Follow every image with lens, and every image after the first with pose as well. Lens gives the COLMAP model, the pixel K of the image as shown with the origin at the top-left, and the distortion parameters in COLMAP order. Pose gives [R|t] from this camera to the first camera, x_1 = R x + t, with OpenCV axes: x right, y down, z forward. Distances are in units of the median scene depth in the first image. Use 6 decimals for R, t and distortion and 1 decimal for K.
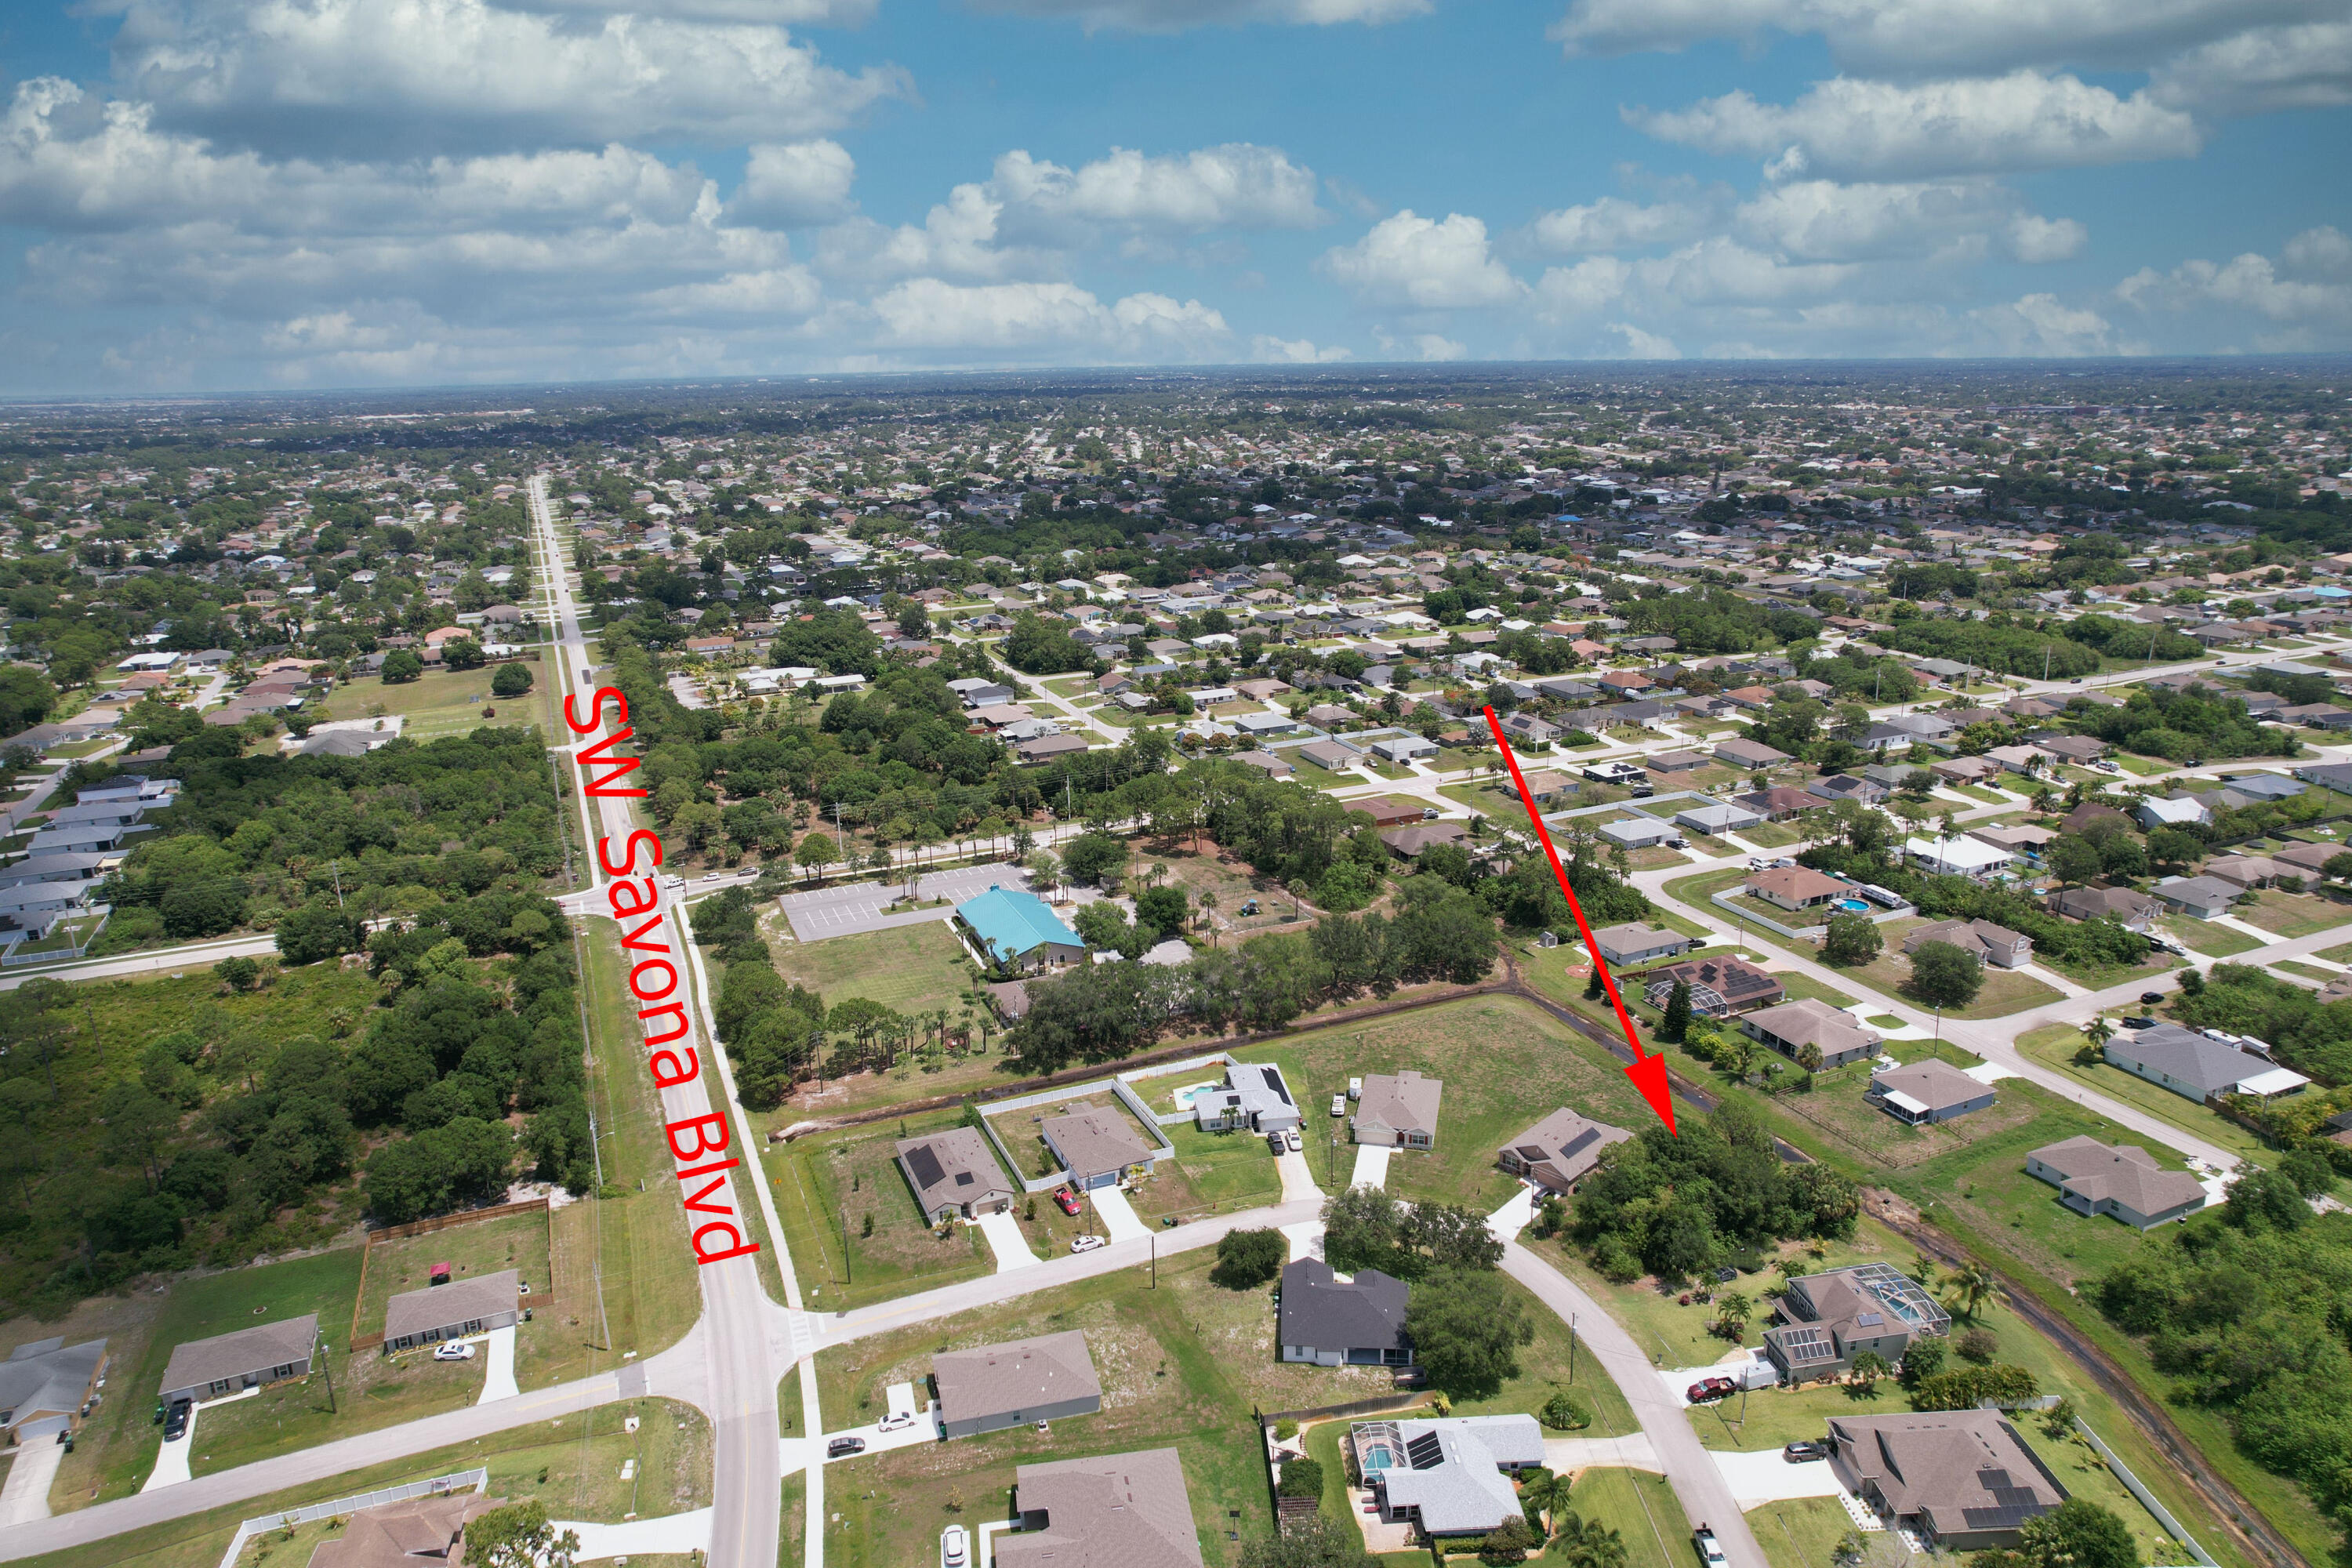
lens RADIAL K [[1468.7, 0, 1176.0], [0, 1468.7, 784.0], [0, 0, 1]] dist [-0.097967, 0.065758]
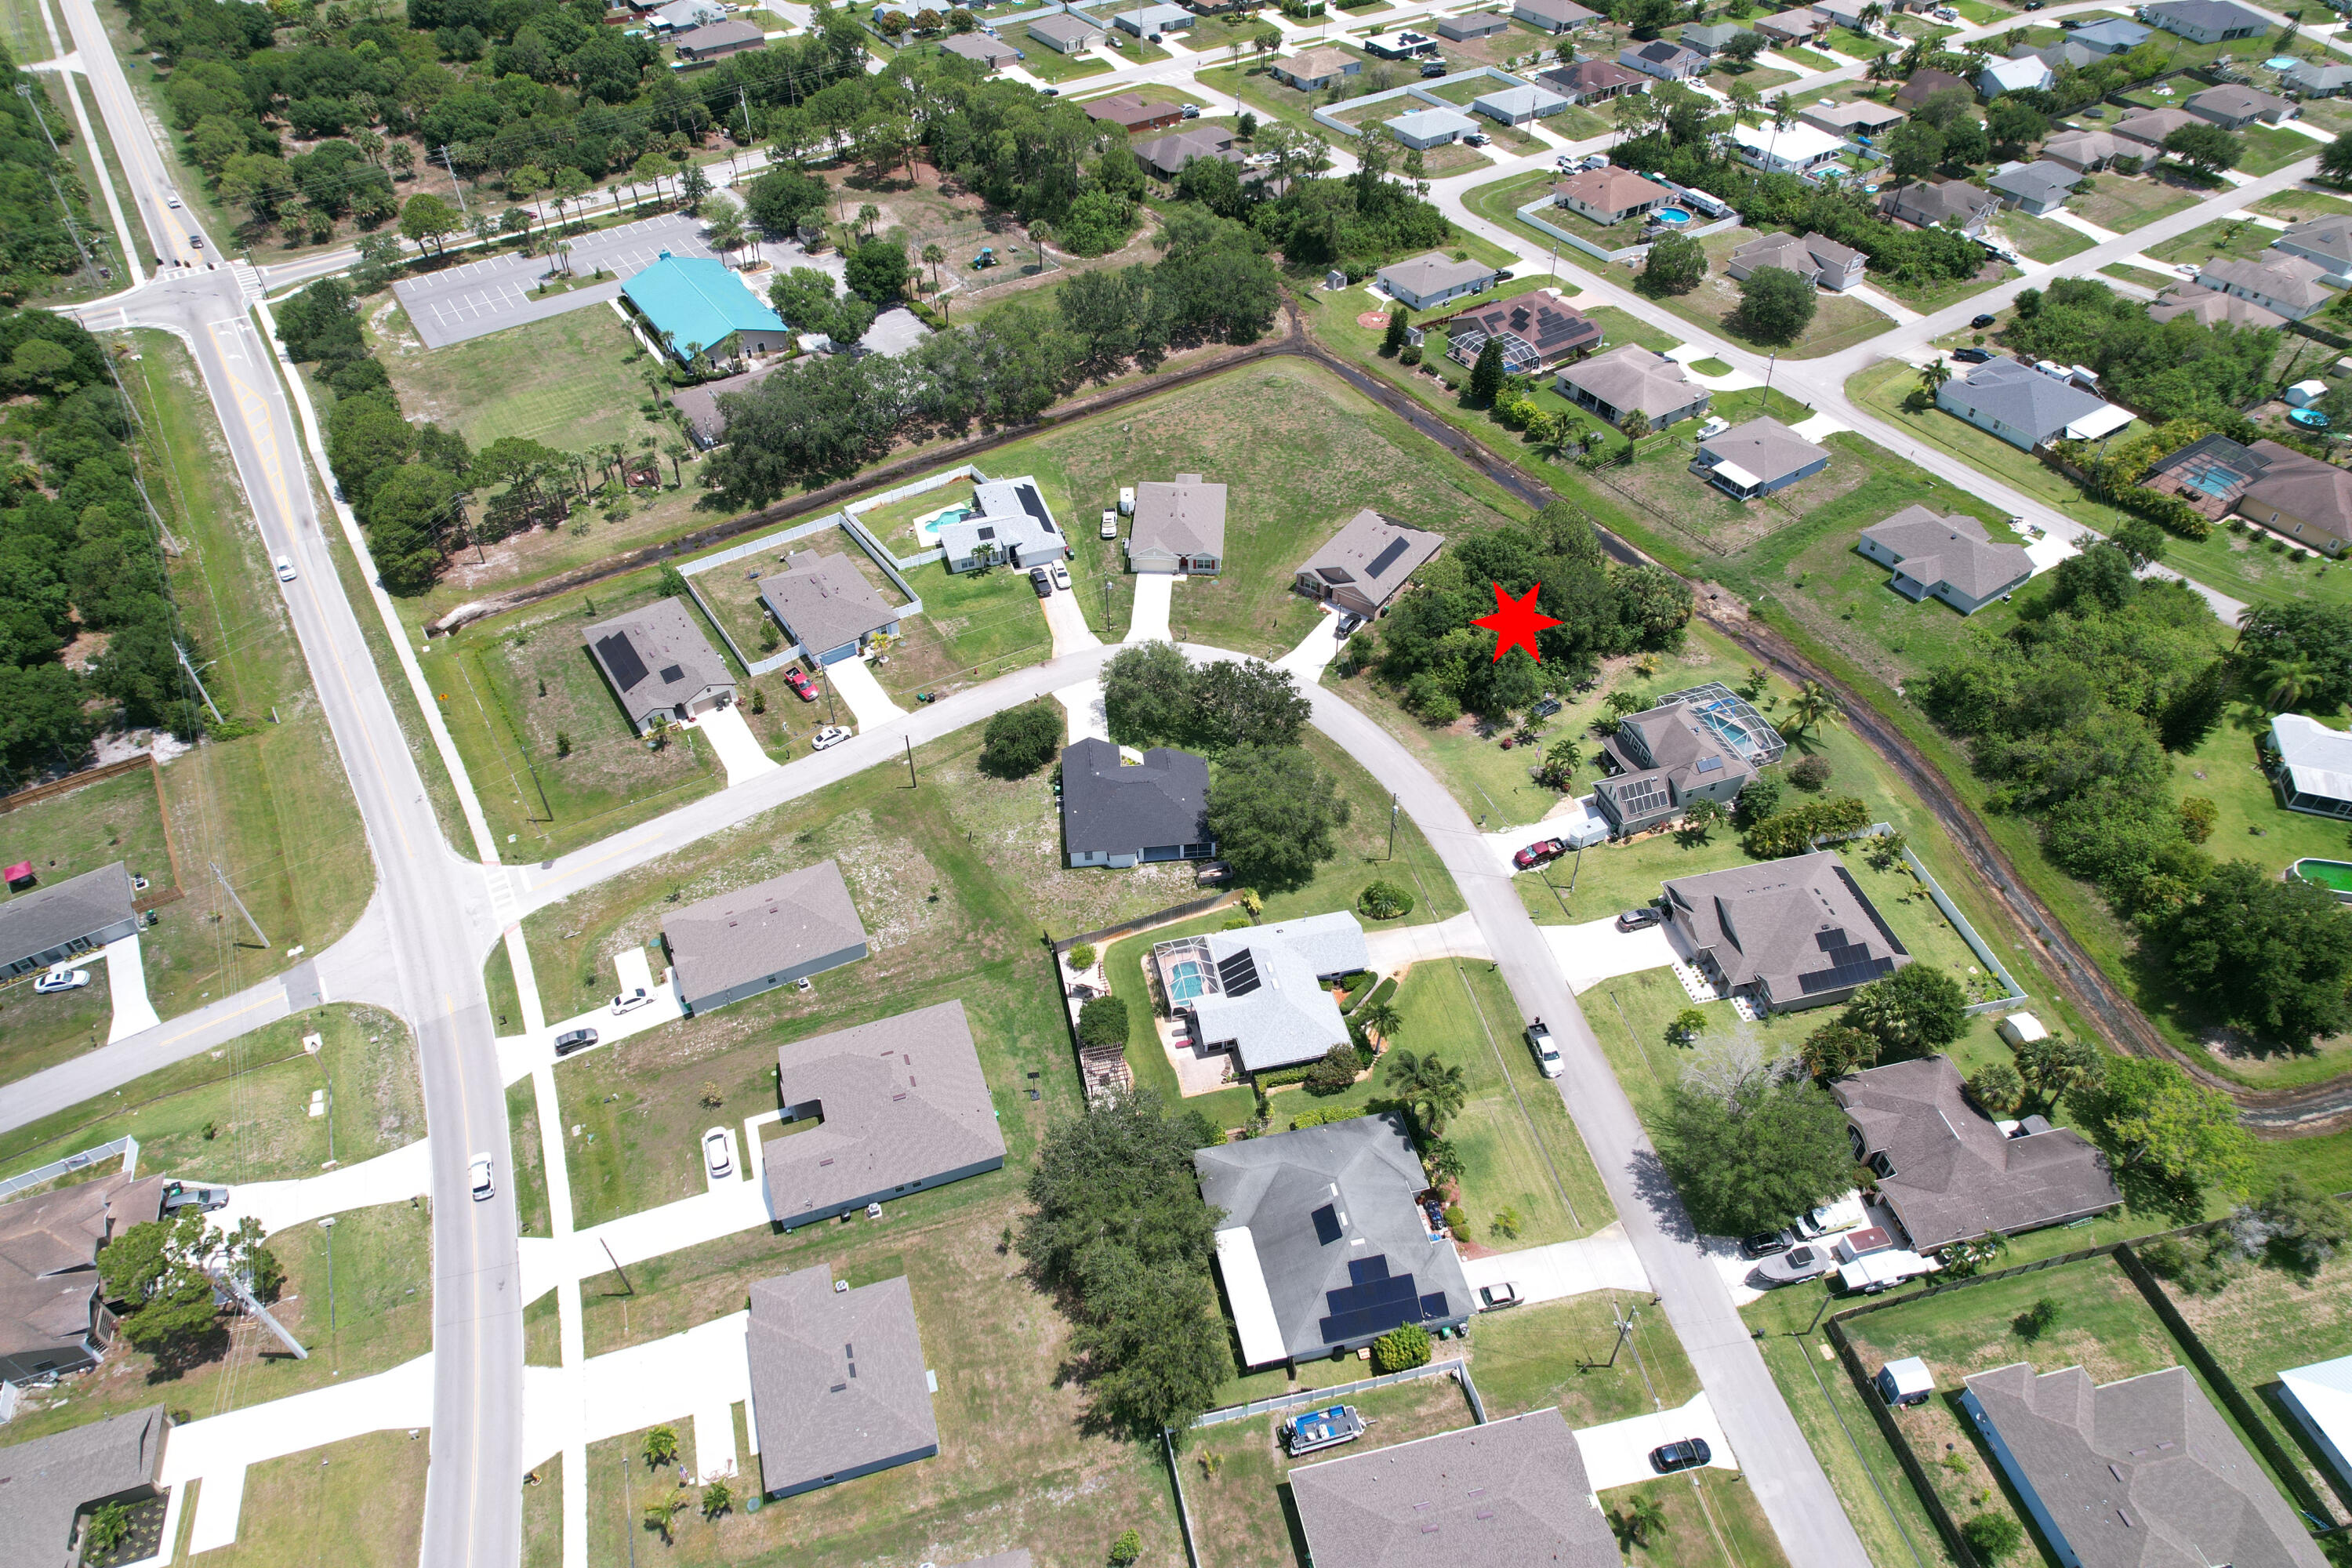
lens RADIAL K [[1454.9, 0, 1176.0], [0, 1454.9, 784.0], [0, 0, 1]] dist [-0.074761, 0.058473]
pose [[0.984058, -0.114221, 0.136319, 0.015874], [0.037333, 0.882088, 0.469602, -0.042451], [-0.173884, -0.457027, 0.872291, 0.174380]]
